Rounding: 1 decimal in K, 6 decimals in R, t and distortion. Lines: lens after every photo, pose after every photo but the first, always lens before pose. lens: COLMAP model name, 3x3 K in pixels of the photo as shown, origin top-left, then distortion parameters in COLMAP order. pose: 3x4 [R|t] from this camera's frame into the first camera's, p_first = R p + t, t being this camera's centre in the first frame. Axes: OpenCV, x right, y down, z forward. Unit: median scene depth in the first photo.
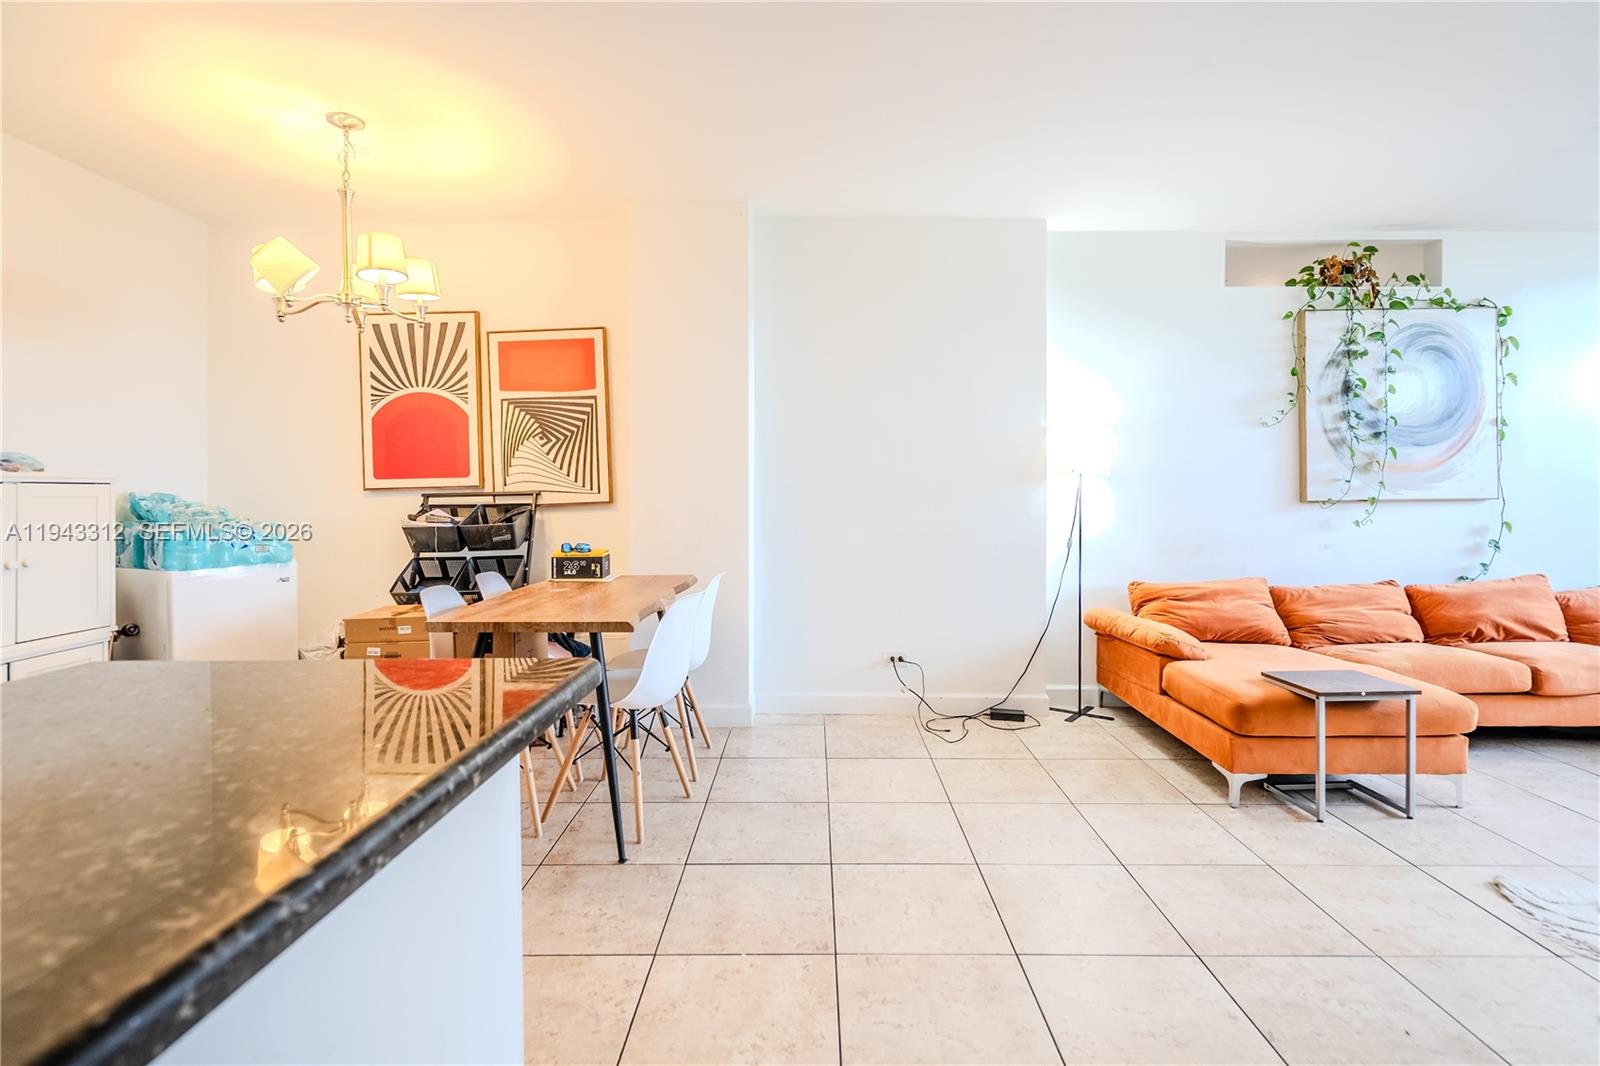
lens RADIAL K [[741.7, 0, 813.3], [0, 741.7, 494.1], [0, 0, 1]] dist [0.000458, 0.000031]
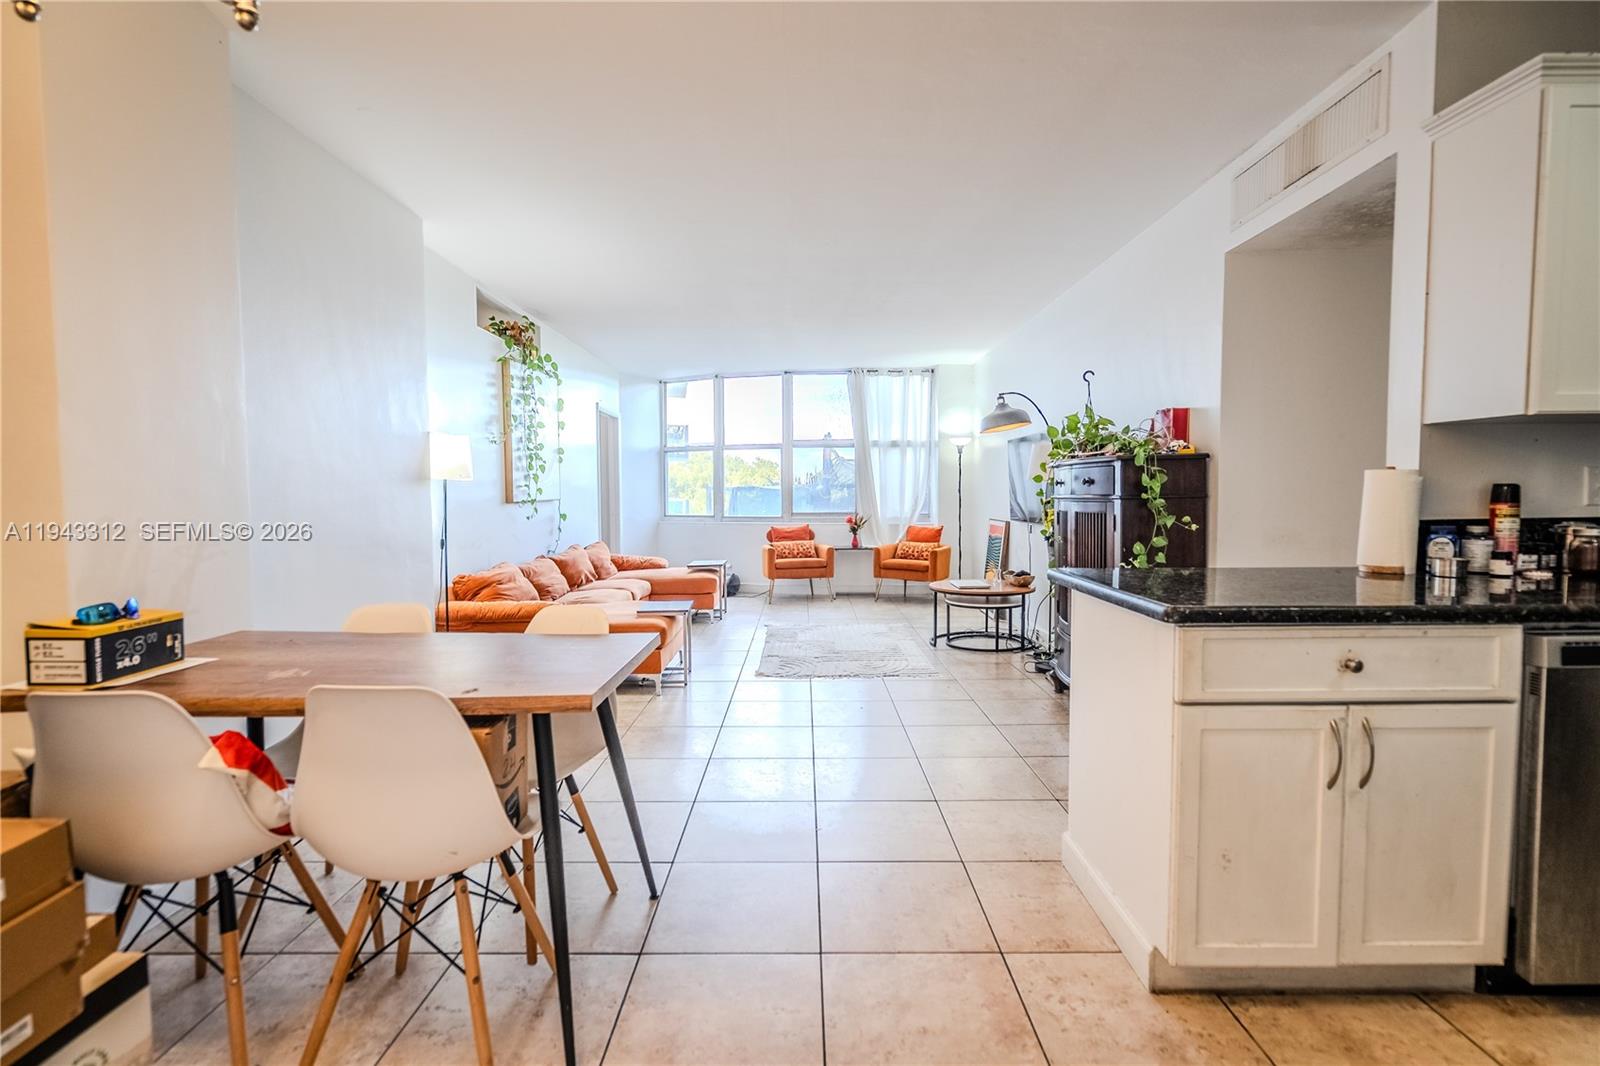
lens RADIAL K [[737.3, 0, 805.7], [0, 737.3, 531.4], [0, 0, 1]] dist [0.000245, 0.000275]
pose [[-0.002992, -0.048034, 0.998841, -0.690527], [0.010282, 0.998791, 0.048062, 0.003553], [-0.999943, 0.010414, -0.002495, 0.489942]]
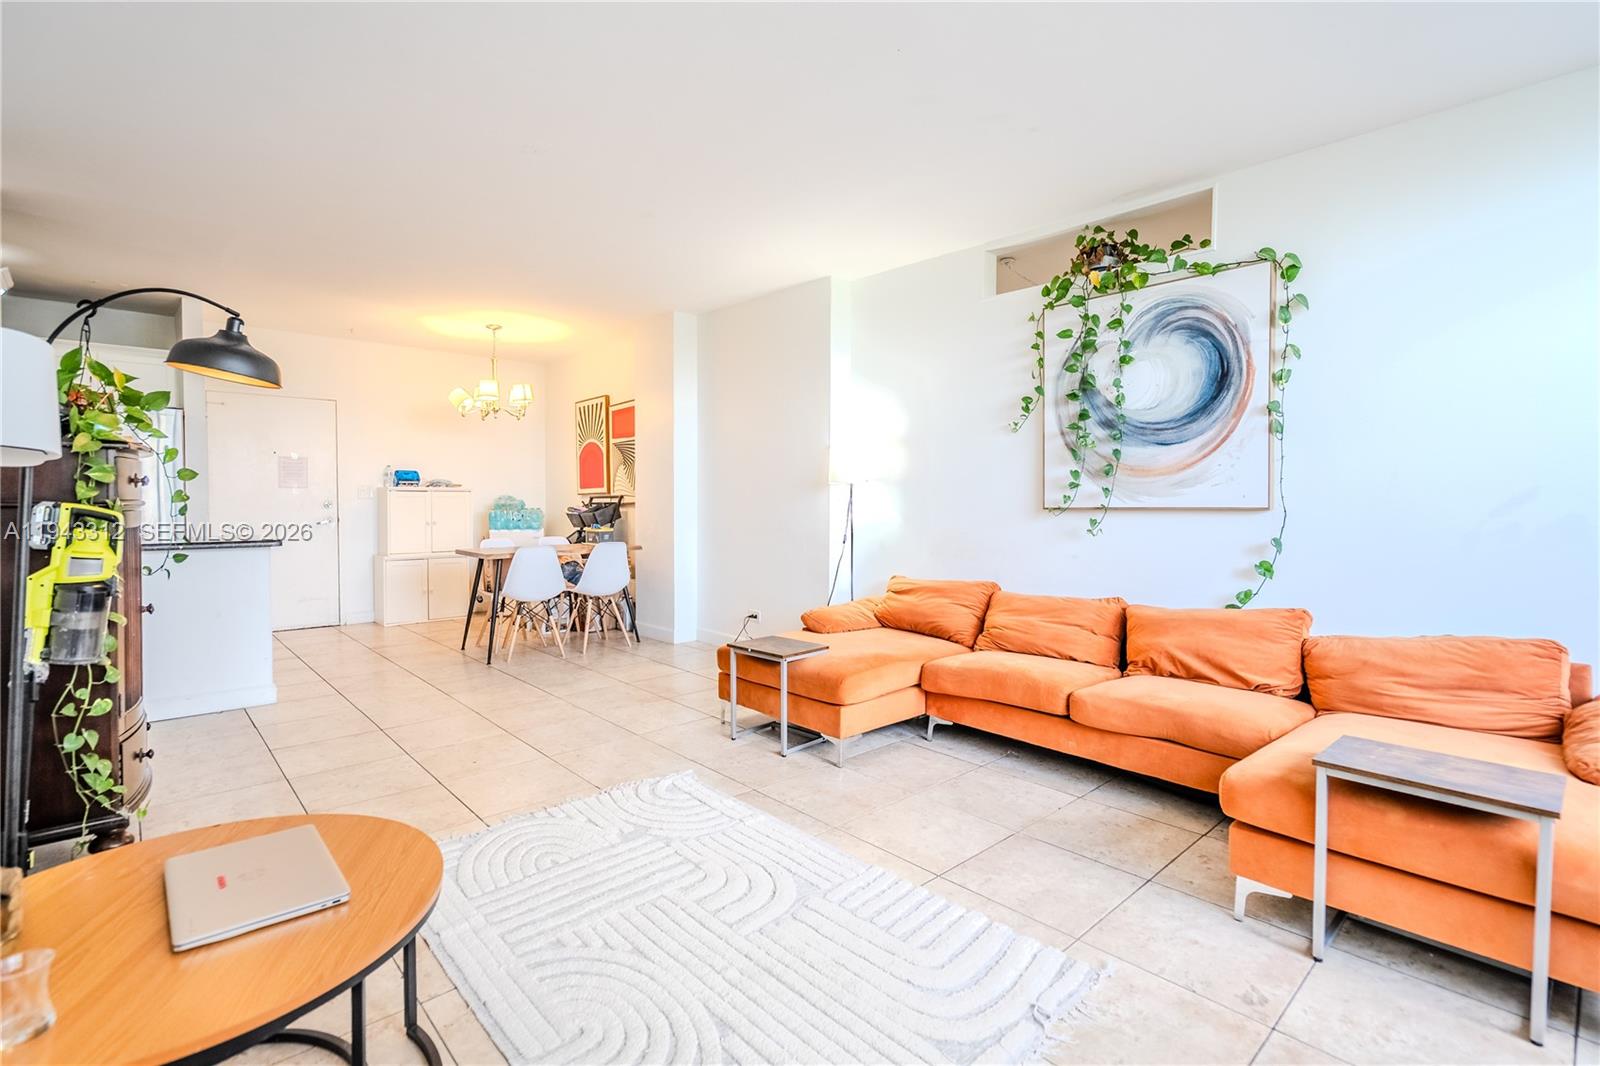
lens RADIAL K [[744.4, 0, 802.7], [0, 744.4, 518.8], [0, 0, 1]] dist [-0.001106, -0.000075]
pose [[0.678793, 0.025506, -0.733887, 1.197768], [-0.009058, 0.999611, 0.026363, 0.000765], [0.734274, -0.011247, 0.678760, 0.117419]]
